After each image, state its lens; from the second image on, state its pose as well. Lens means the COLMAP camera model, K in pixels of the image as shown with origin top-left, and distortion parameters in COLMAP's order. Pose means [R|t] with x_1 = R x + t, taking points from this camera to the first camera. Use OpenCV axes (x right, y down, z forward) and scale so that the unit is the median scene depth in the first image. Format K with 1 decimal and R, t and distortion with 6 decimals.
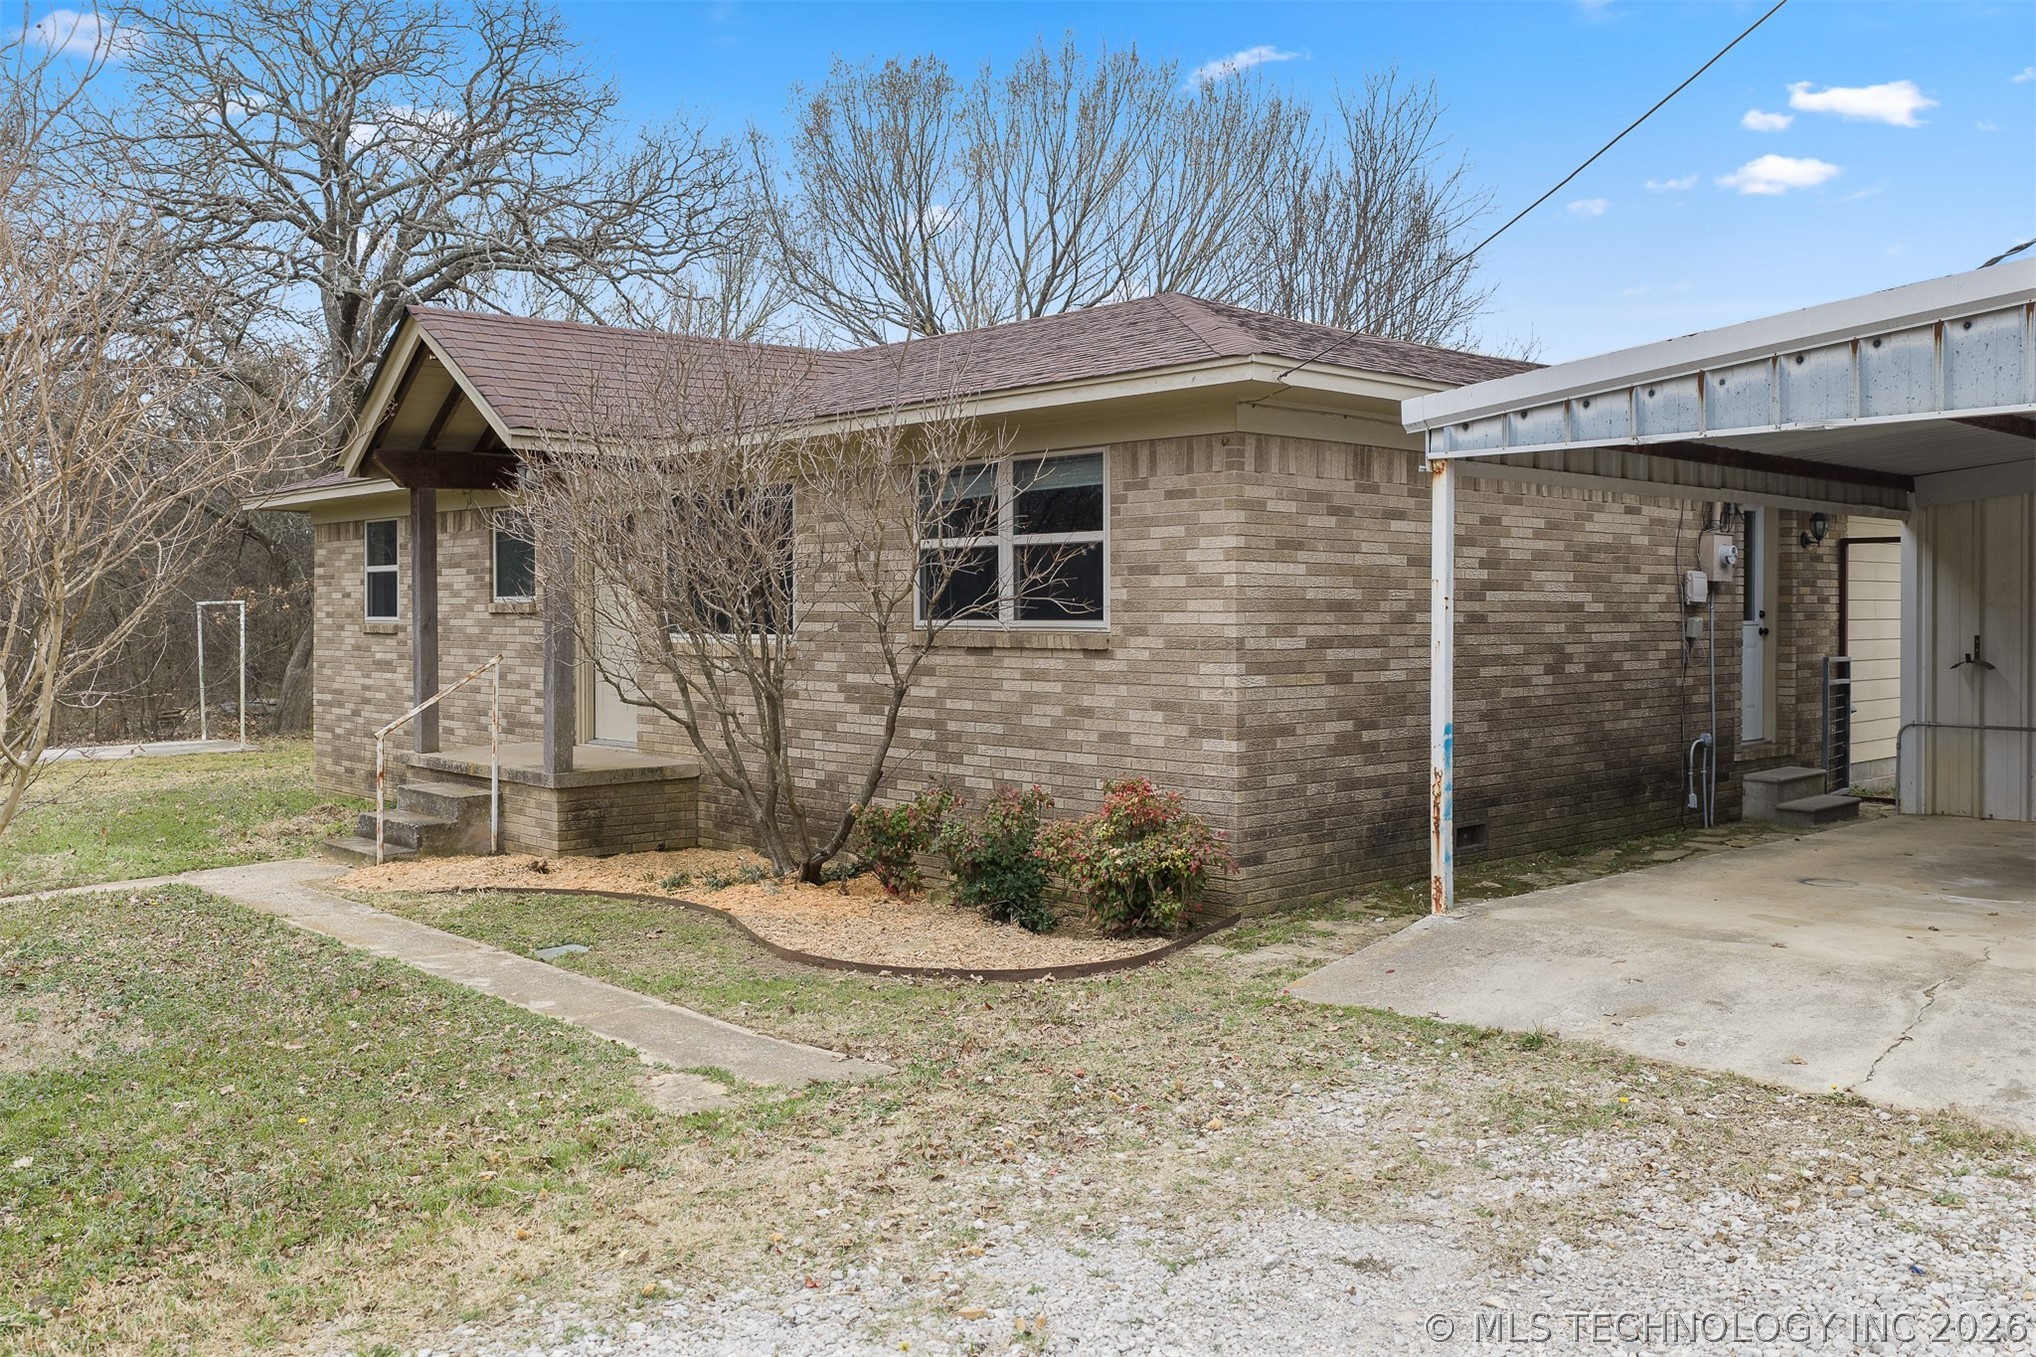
lens RADIAL K [[1682.6, 0, 1037.2], [0, 1682.6, 725.5], [0, 0, 1]] dist [-0.000082, -0.014609]
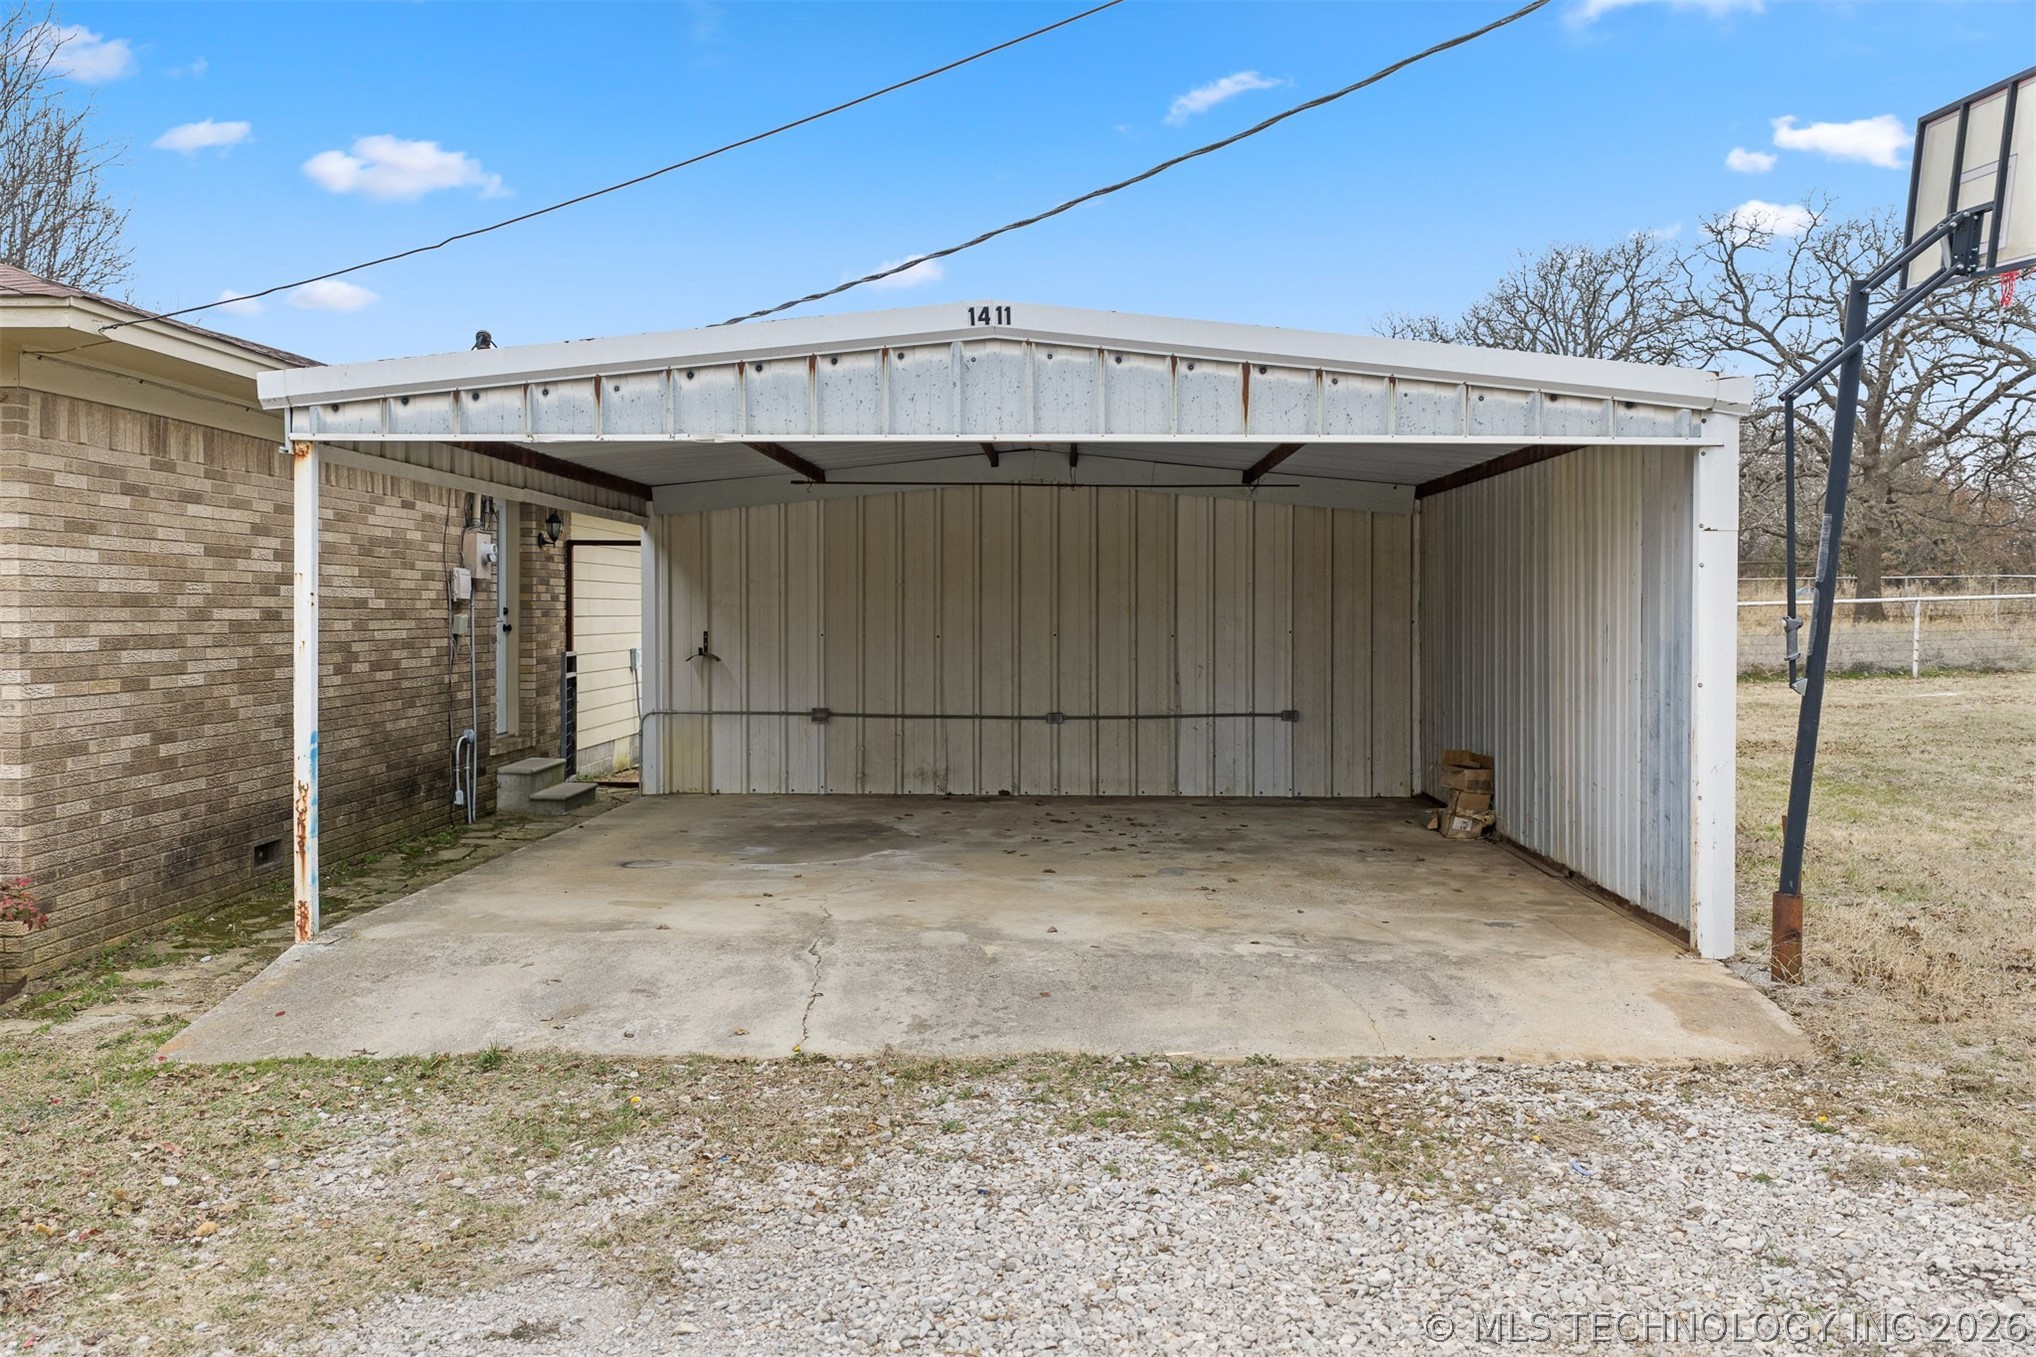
lens RADIAL K [[1687.0, 0, 1031.0], [0, 1687.0, 682.5], [0, 0, 1]] dist [0.012404, -0.019833]
pose [[0.702518, -0.025332, 0.711215, -0.115817], [0.041275, 0.999134, -0.005183, -0.005975], [-0.710468, 0.032996, 0.702956, 0.071647]]
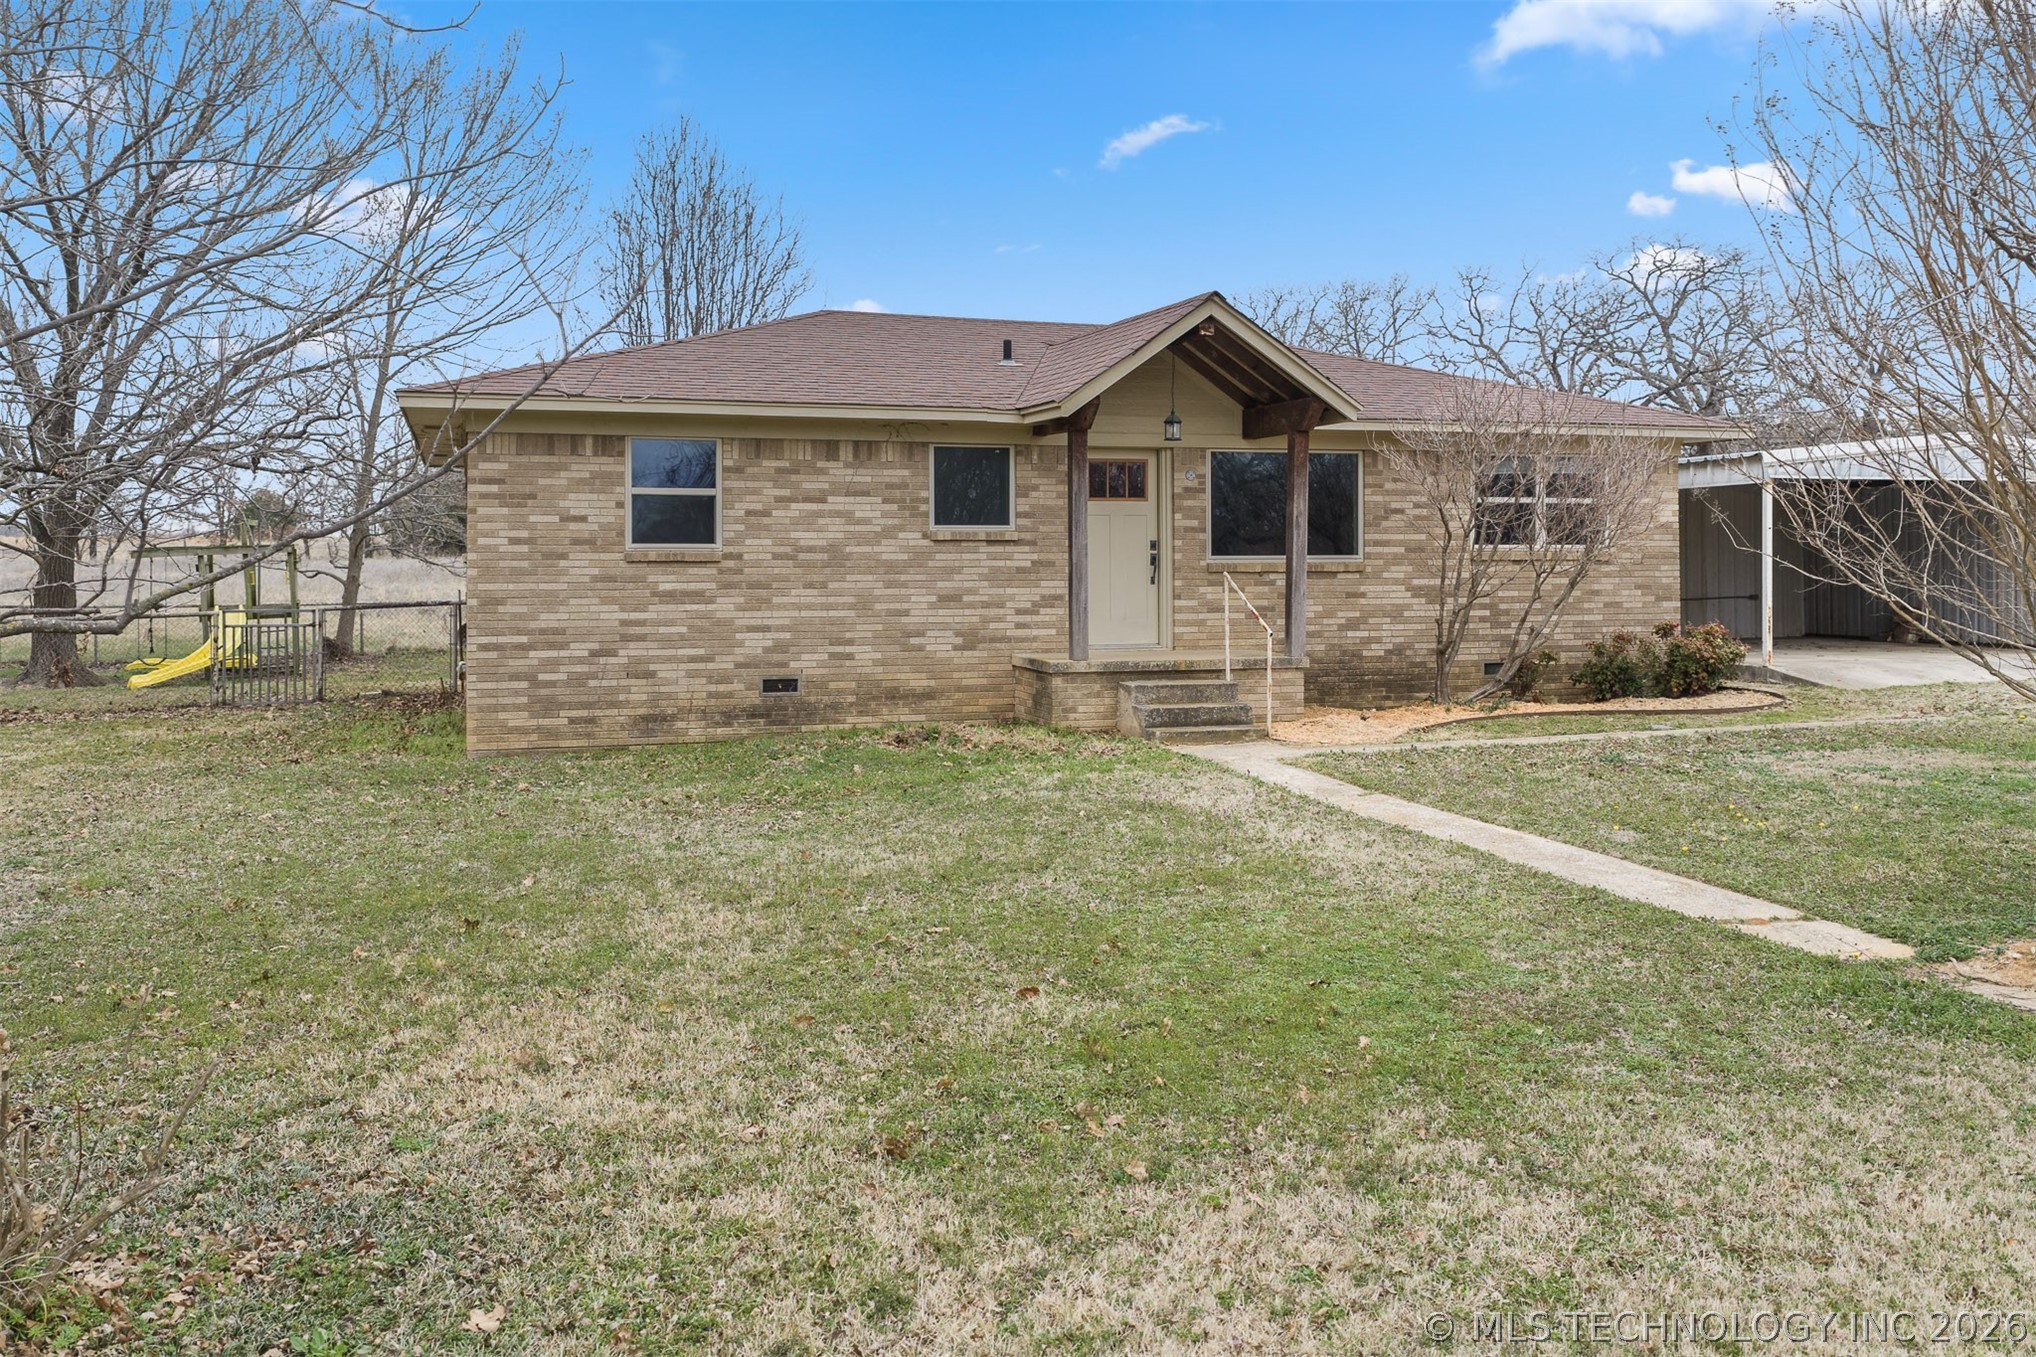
lens RADIAL K [[1687.0, 0, 1031.0], [0, 1687.0, 682.5], [0, 0, 1]] dist [0.012404, -0.019833]
pose [[0.433680, -0.053100, 0.899501, -1.973747], [0.068137, 0.997337, 0.026025, 0.000103], [-0.898487, 0.050003, 0.436143, 0.740265]]
